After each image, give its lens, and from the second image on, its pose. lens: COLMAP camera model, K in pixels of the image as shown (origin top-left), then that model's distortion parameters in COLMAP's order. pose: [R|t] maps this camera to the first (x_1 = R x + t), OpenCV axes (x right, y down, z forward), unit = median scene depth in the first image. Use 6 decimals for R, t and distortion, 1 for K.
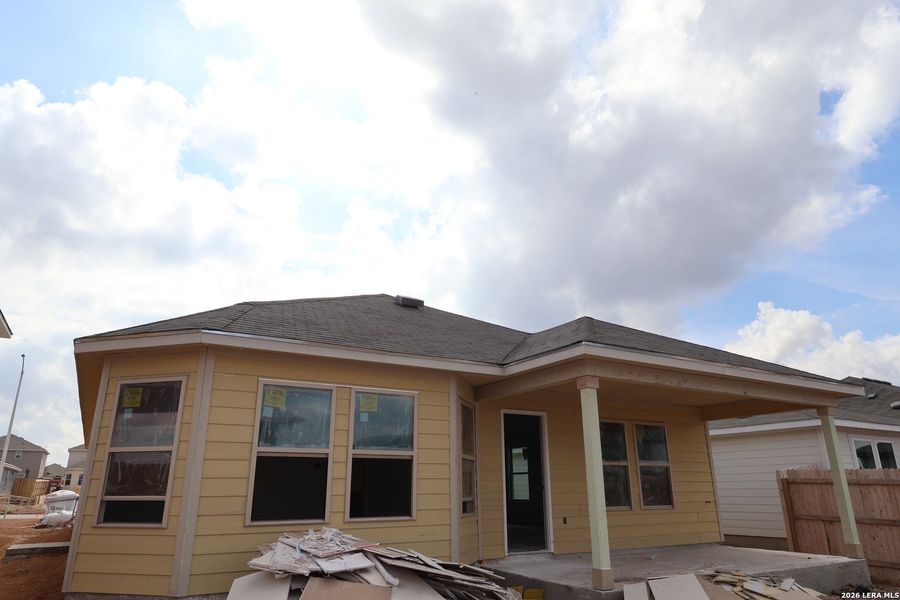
lens RADIAL K [[575.4, 0, 444.4], [0, 575.4, 302.0], [0, 0, 1]] dist [-0.011461, -0.003239]
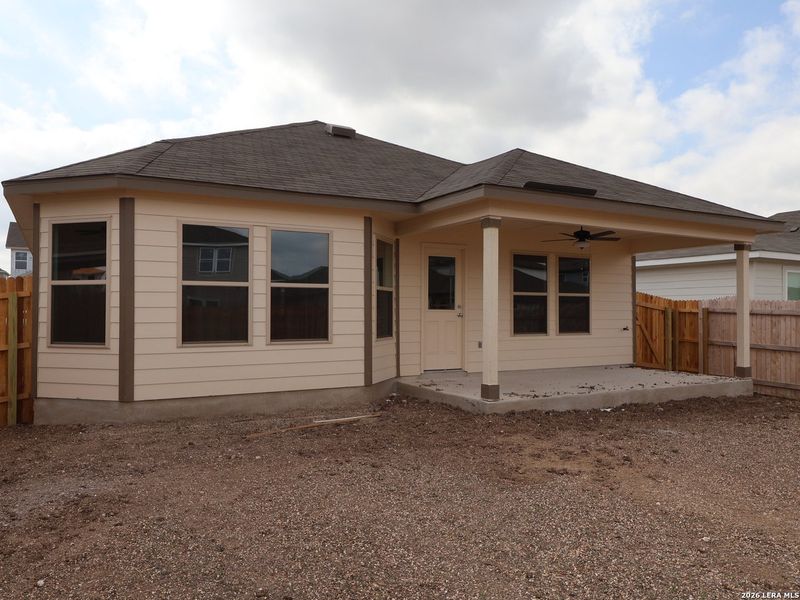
lens RADIAL K [[620.4, 0, 400.0], [0, 620.4, 300.0], [0, 0, 1]] dist [-0.001046, 0.000491]
pose [[0.999812, 0.004505, -0.018836, 0.091335], [0.001119, 0.957502, 0.288423, -0.044234], [0.019335, -0.288390, 0.957318, -0.118242]]
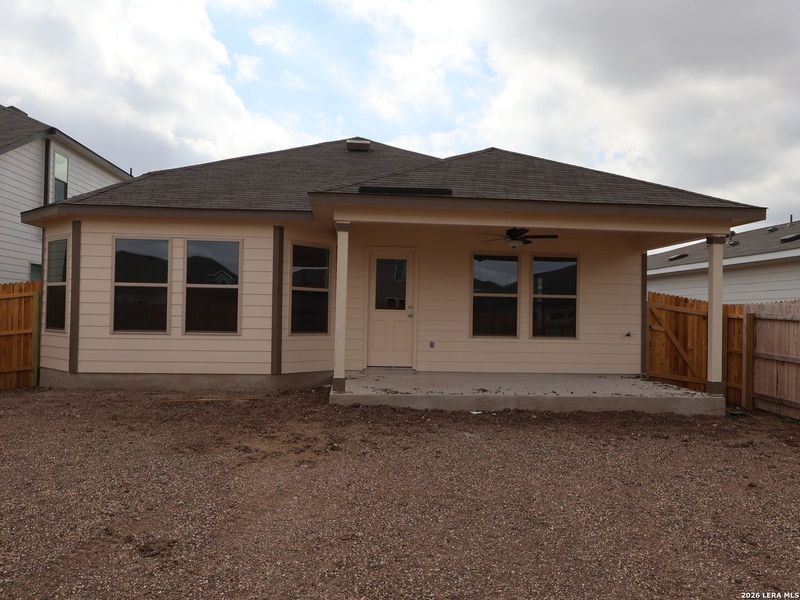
lens RADIAL K [[620.4, 0, 400.0], [0, 620.4, 300.0], [0, 0, 1]] dist [-0.001046, 0.000491]
pose [[0.901144, 0.010292, -0.433397, 0.764990], [0.112053, 0.960216, 0.255790, -0.017807], [0.418788, -0.279067, 0.864140, -0.045554]]
